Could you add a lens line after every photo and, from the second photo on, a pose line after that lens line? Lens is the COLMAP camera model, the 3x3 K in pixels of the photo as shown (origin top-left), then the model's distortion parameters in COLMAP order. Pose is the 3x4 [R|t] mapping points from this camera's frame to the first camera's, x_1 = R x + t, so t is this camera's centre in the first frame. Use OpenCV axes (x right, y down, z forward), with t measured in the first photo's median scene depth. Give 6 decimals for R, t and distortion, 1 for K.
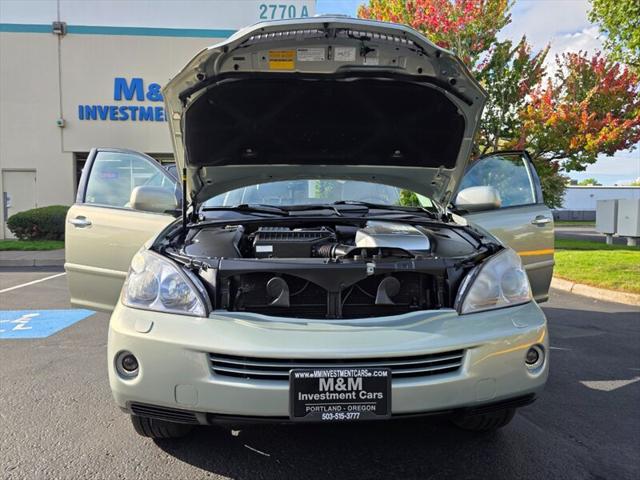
lens RADIAL K [[446.9, 0, 320.4], [0, 446.9, 238.3], [0, 0, 1]] dist [0.028878, -0.001878]
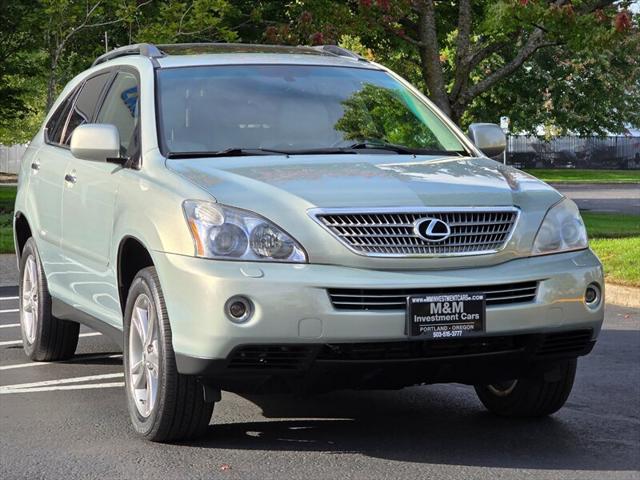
lens RADIAL K [[1718.6, 0, 320.0], [0, 1718.6, 240.0], [0, 0, 1]] dist [-0.461944, 0.723534]
pose [[0.955979, -0.019657, 0.292776, -1.296099], [0.019579, 0.999803, 0.003198, 0.102363], [-0.292781, 0.002675, 0.956176, -2.620830]]
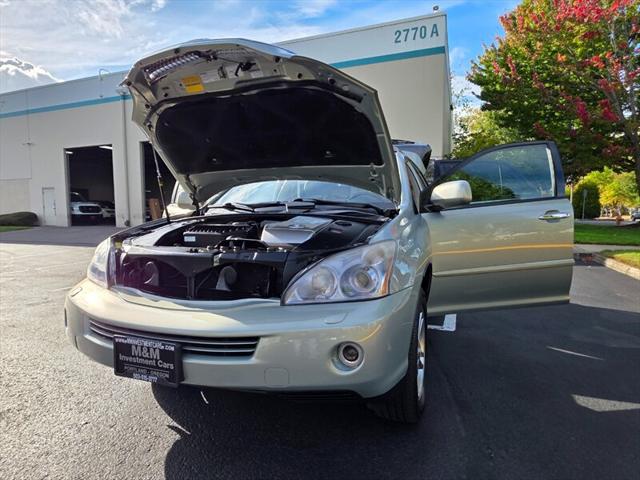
lens RADIAL K [[370.9, 0, 320.0], [0, 370.9, 240.0], [0, 0, 1]] dist [0.002373, -0.000168]
pose [[0.916453, 0.024305, -0.399403, 0.705591], [-0.014113, 0.999496, 0.028440, -0.009168], [0.399893, -0.020428, 0.916334, 0.225924]]
